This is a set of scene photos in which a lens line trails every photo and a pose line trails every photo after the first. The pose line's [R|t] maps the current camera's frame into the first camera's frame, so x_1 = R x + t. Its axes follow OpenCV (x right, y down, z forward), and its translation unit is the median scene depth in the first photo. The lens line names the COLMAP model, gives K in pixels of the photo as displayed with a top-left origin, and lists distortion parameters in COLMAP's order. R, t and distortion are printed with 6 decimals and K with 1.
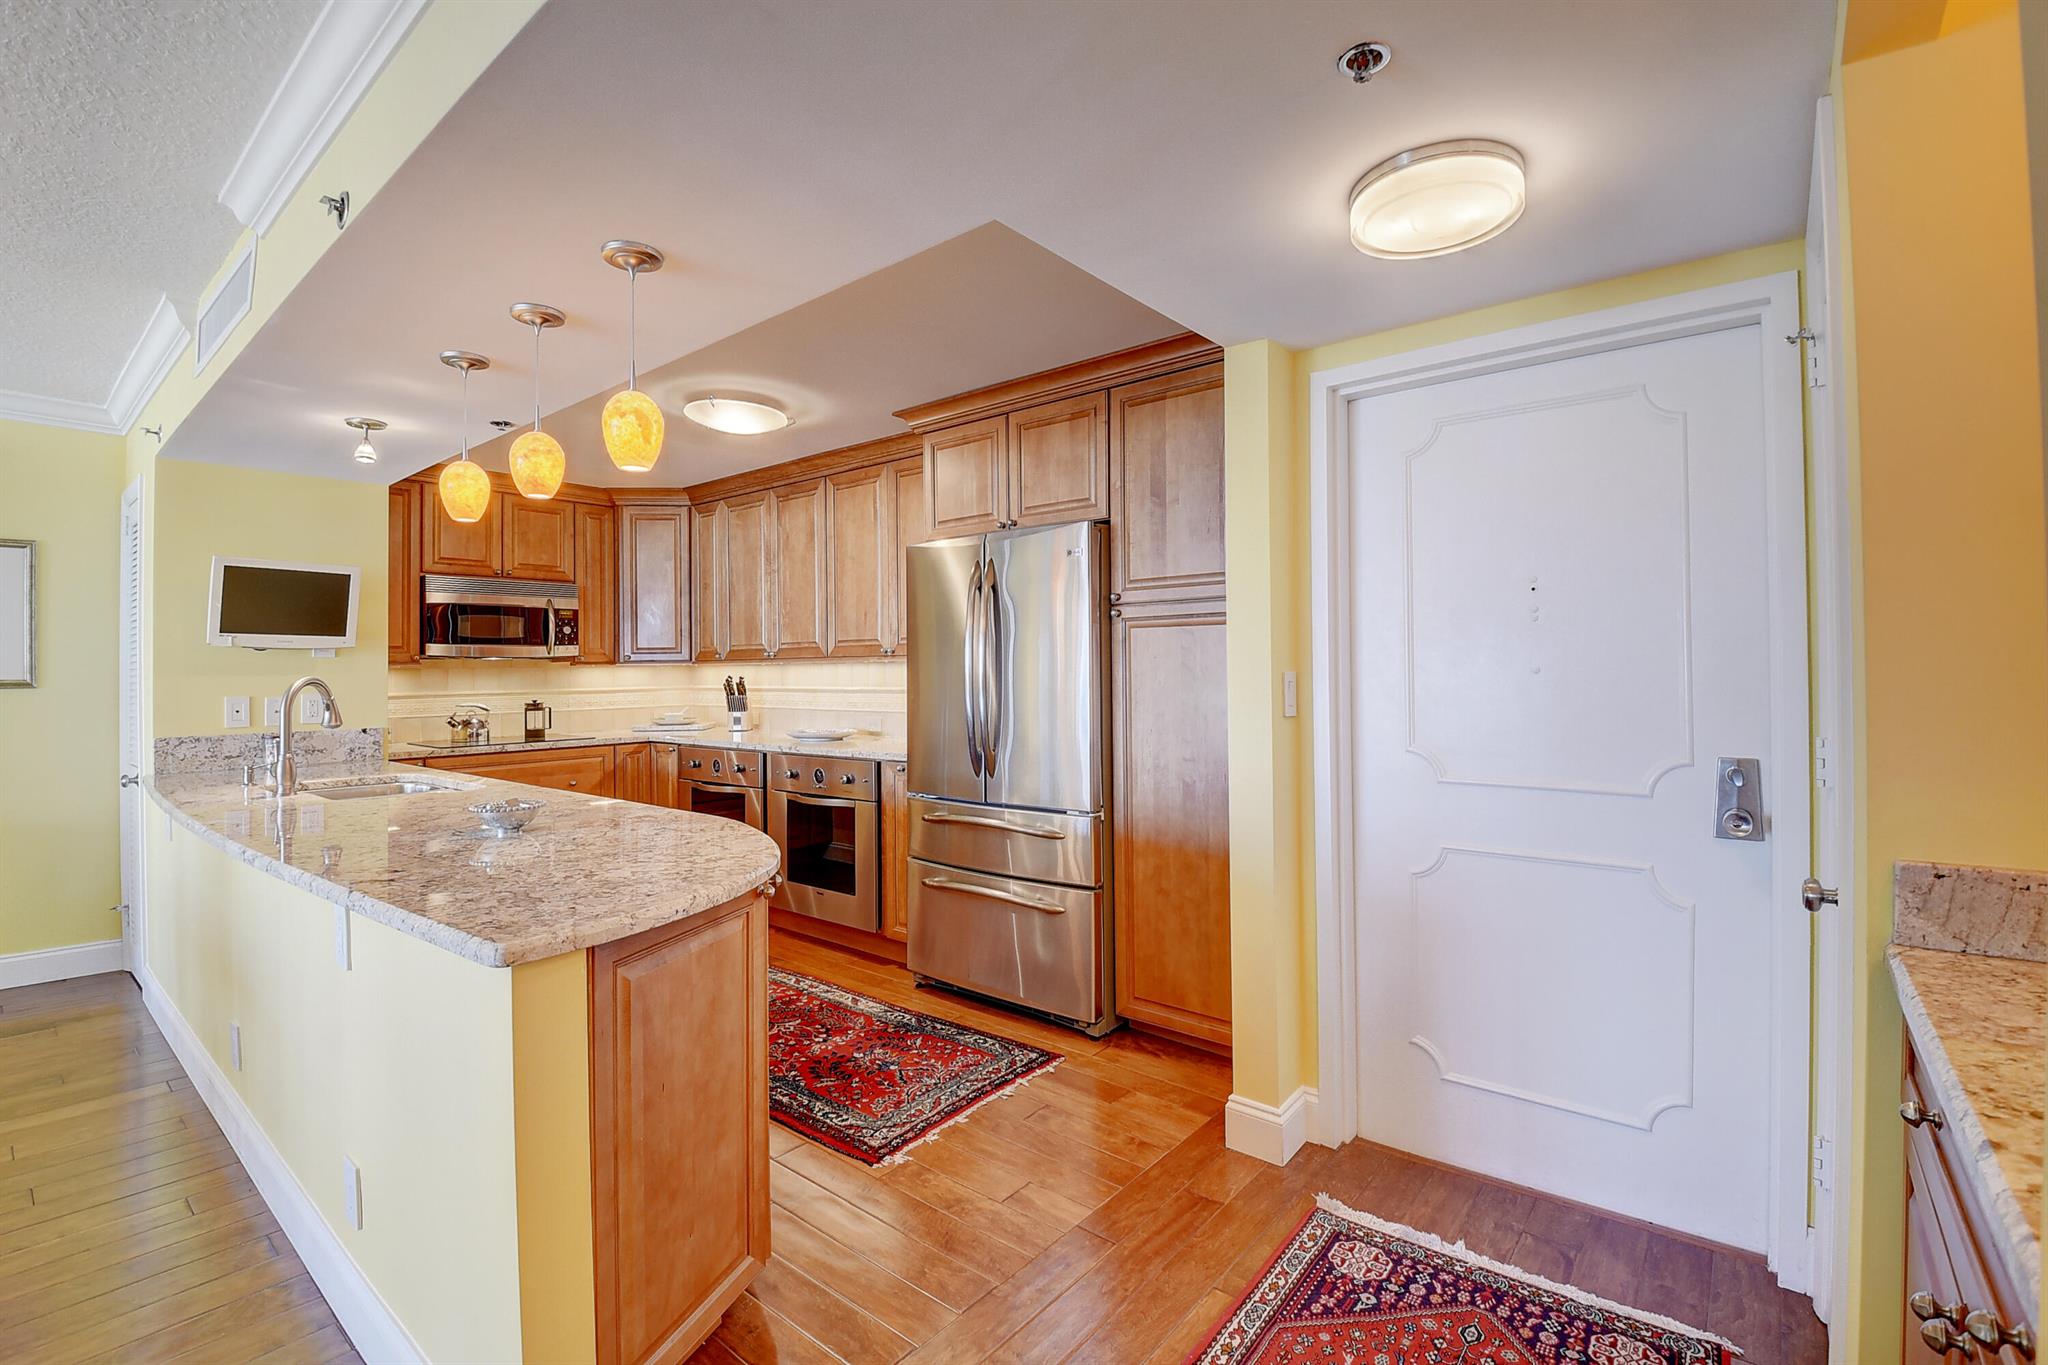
lens RADIAL K [[903.6, 0, 1034.2], [0, 903.6, 665.3], [0, 0, 1]] dist [-0.000582, -0.015288]
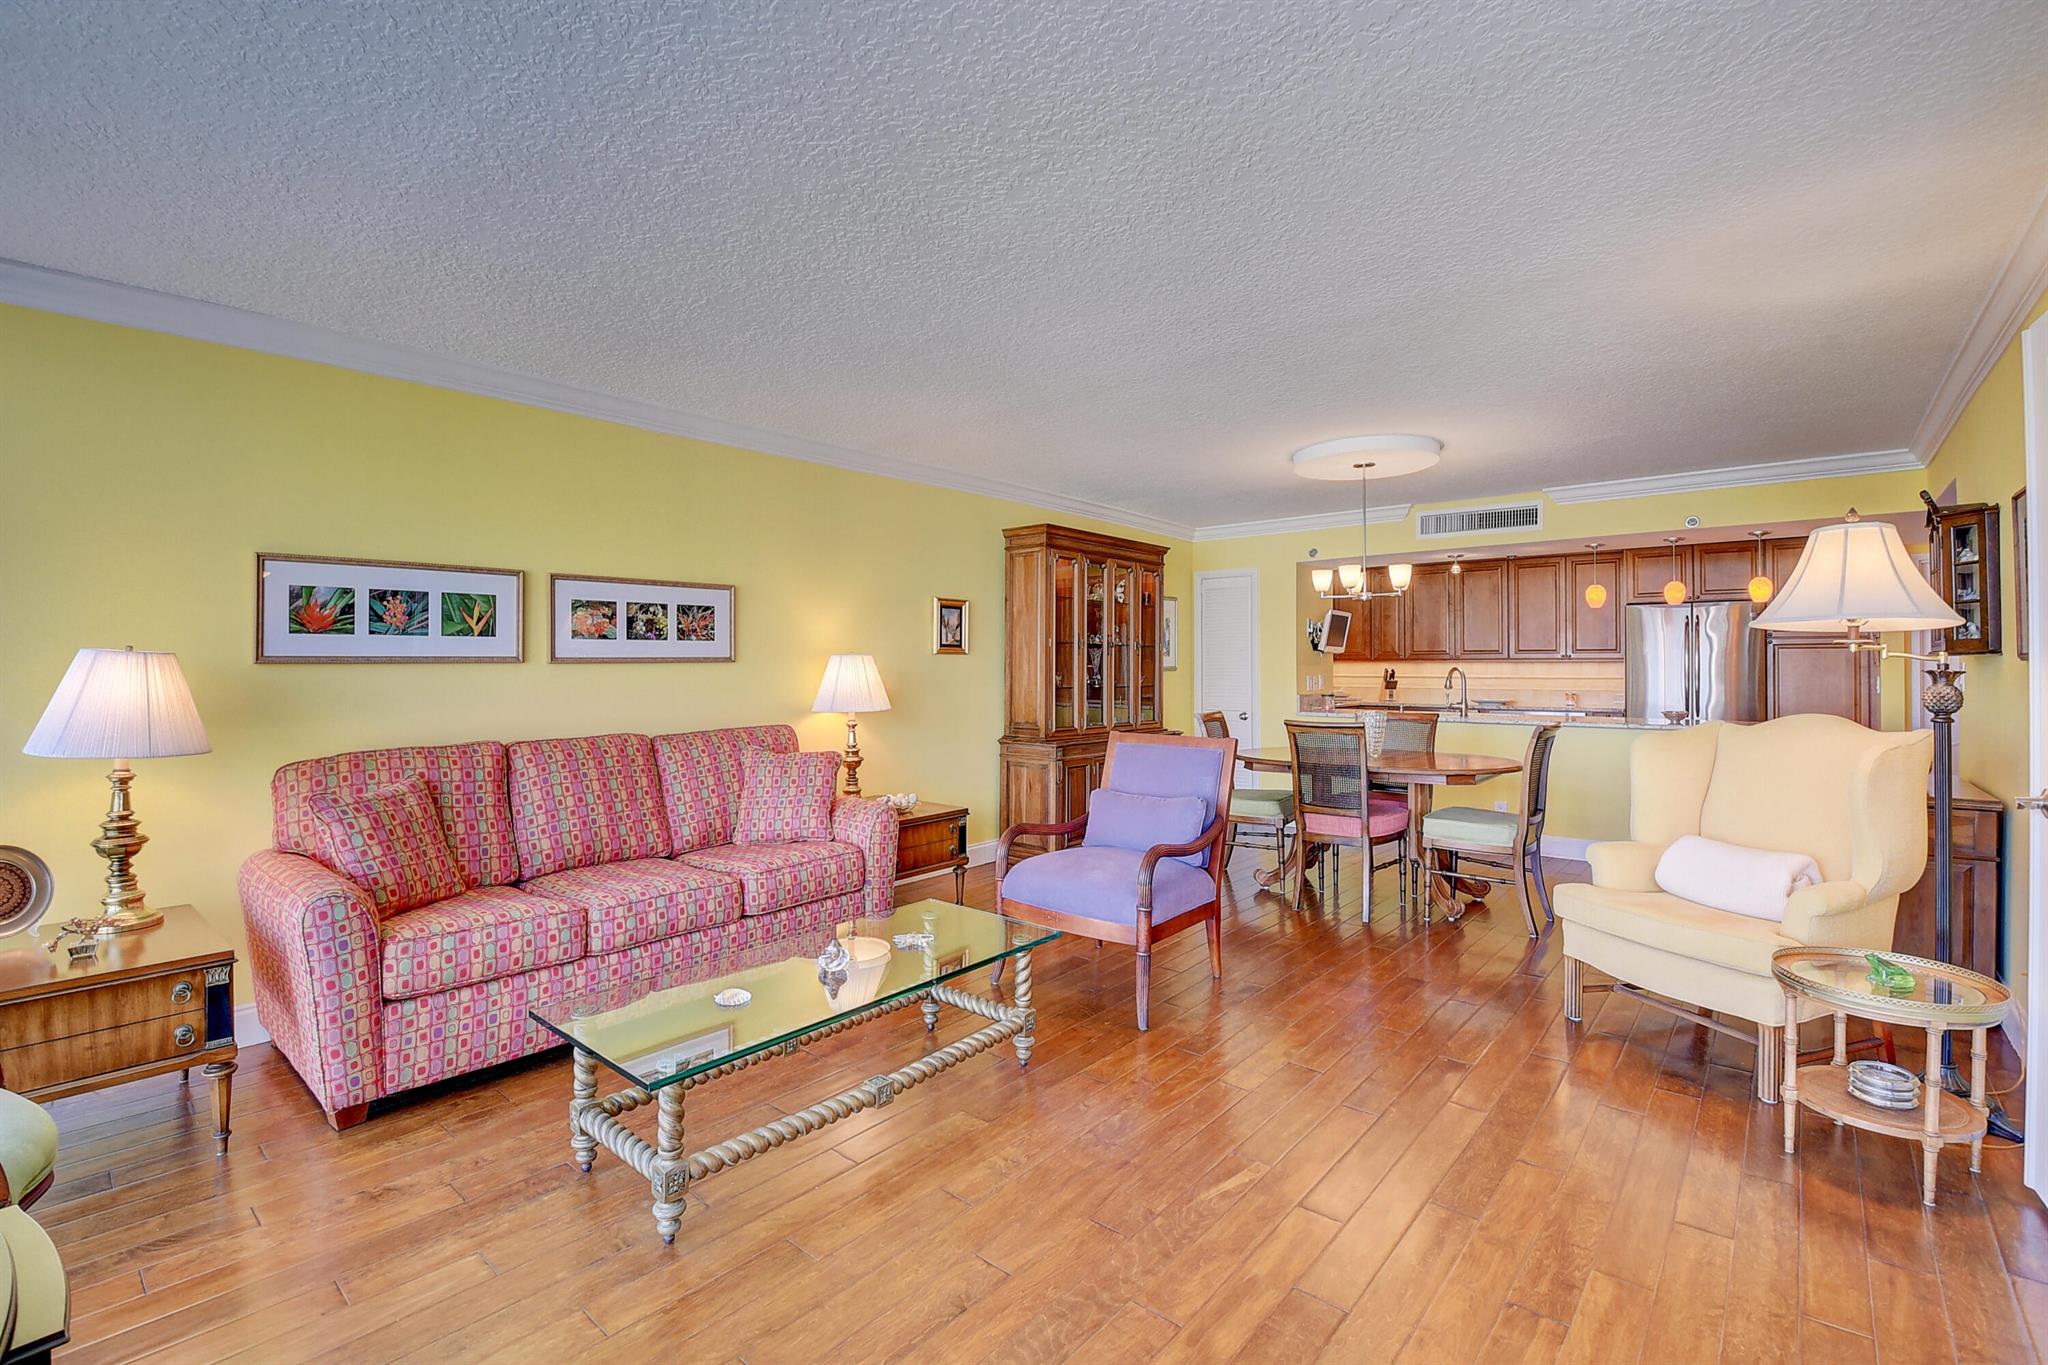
lens RADIAL K [[903.6, 0, 1004.9], [0, 903.6, 666.8], [0, 0, 1]] dist [-0.000582, -0.015288]
pose [[0.998960, 0.012164, -0.043943, -1.066237], [-0.012036, 0.999922, 0.003183, 0.011627], [0.043979, -0.002651, 0.999029, -0.796466]]
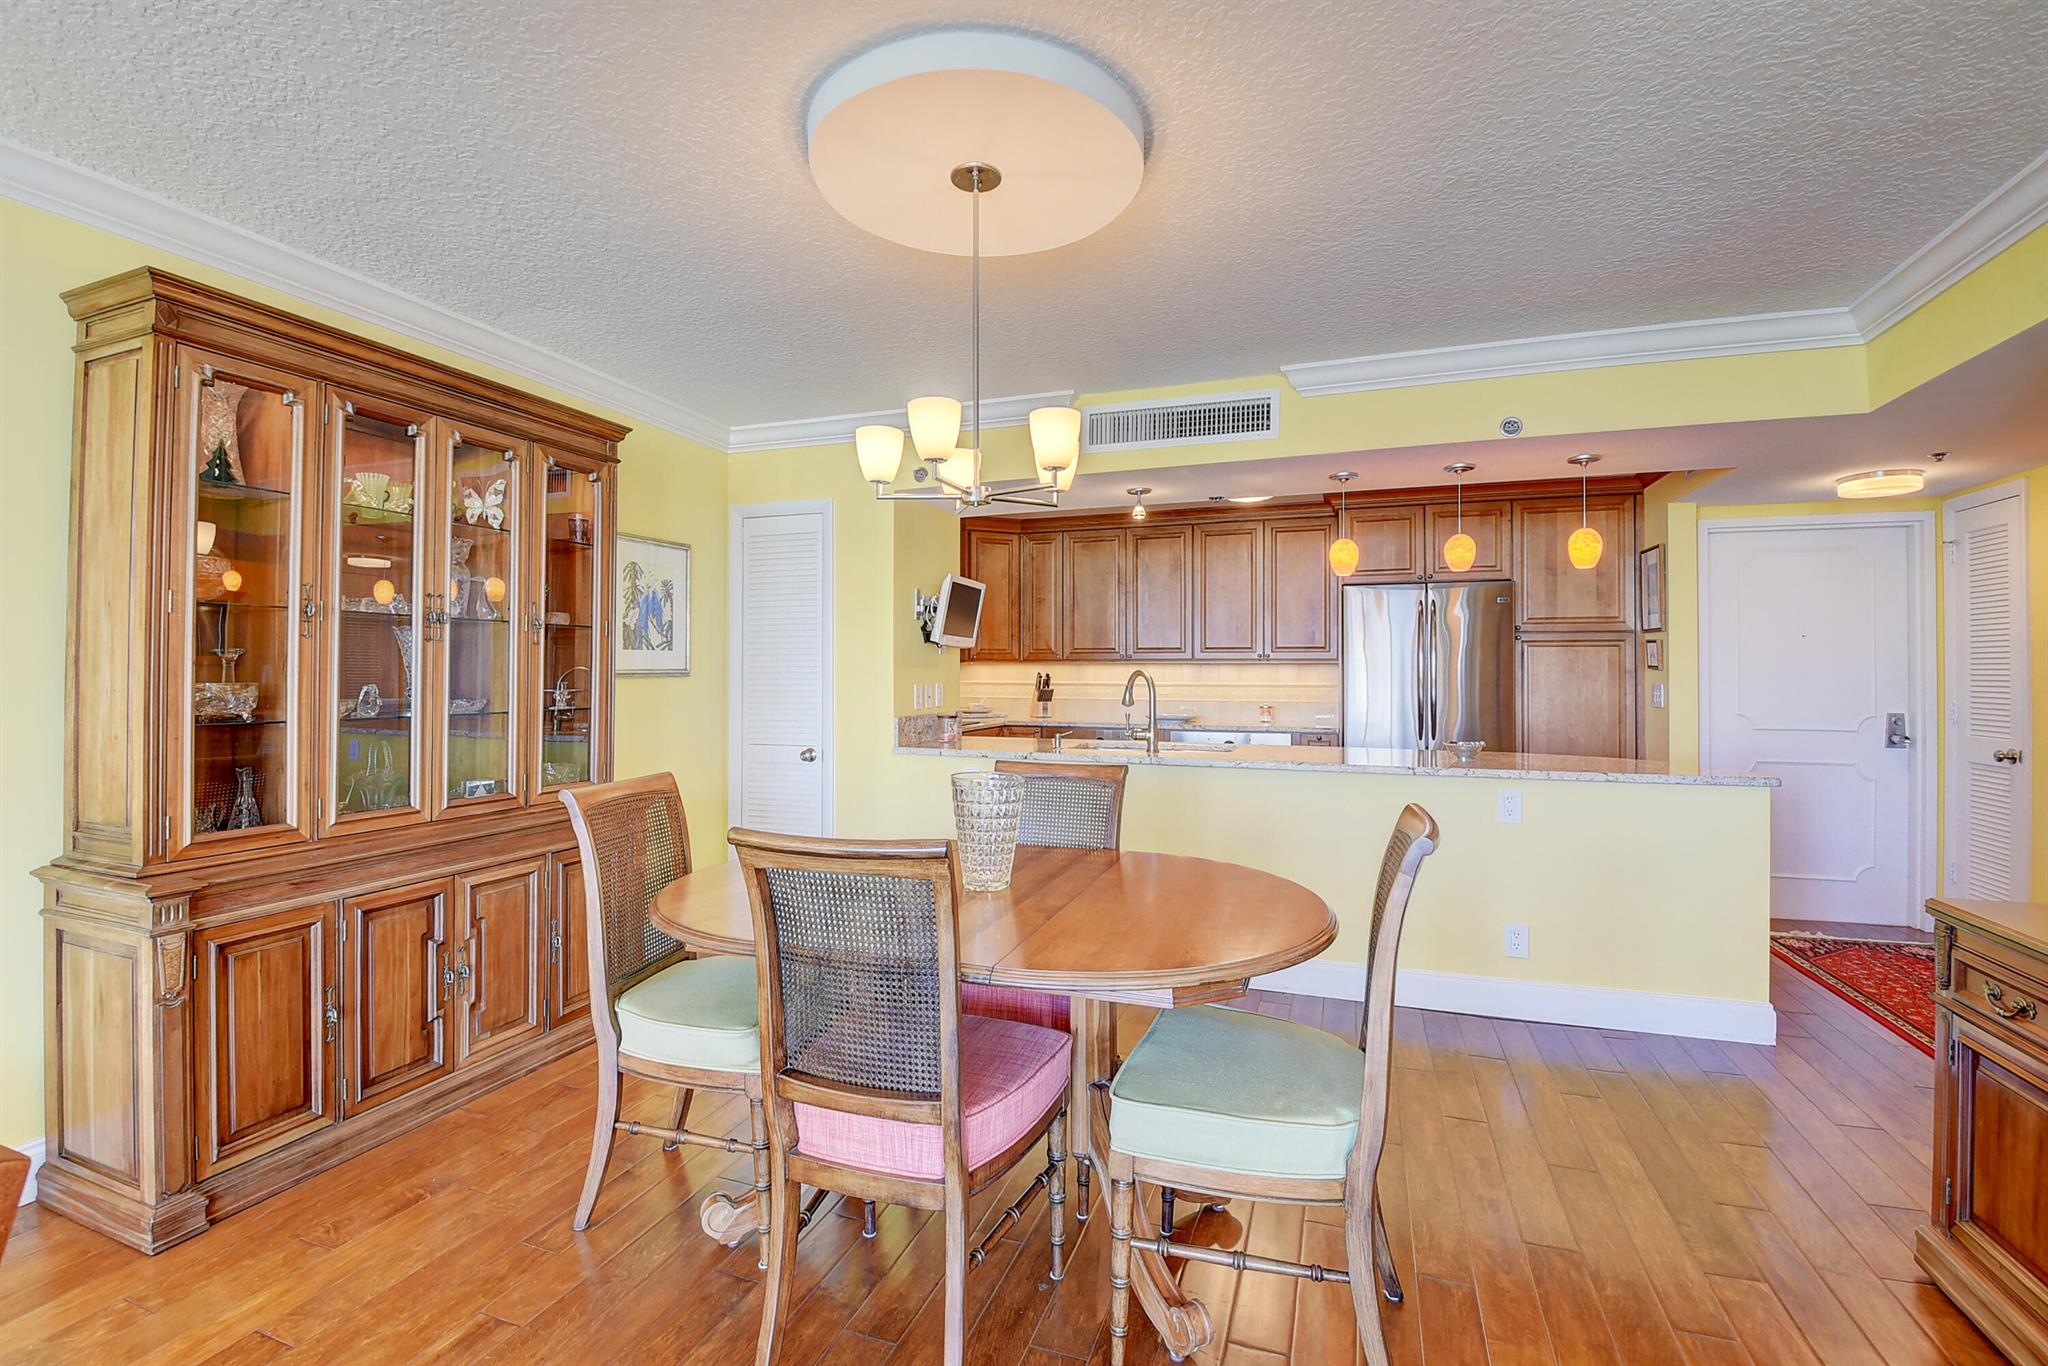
lens RADIAL K [[903.6, 0, 1019.8], [0, 903.6, 672.6], [0, 0, 1]] dist [-0.000582, -0.015288]
pose [[0.947061, 0.013160, 0.320784, -0.822733], [-0.014324, 0.999897, 0.001268, 0.010746], [-0.320734, -0.005796, 0.947151, -0.169934]]
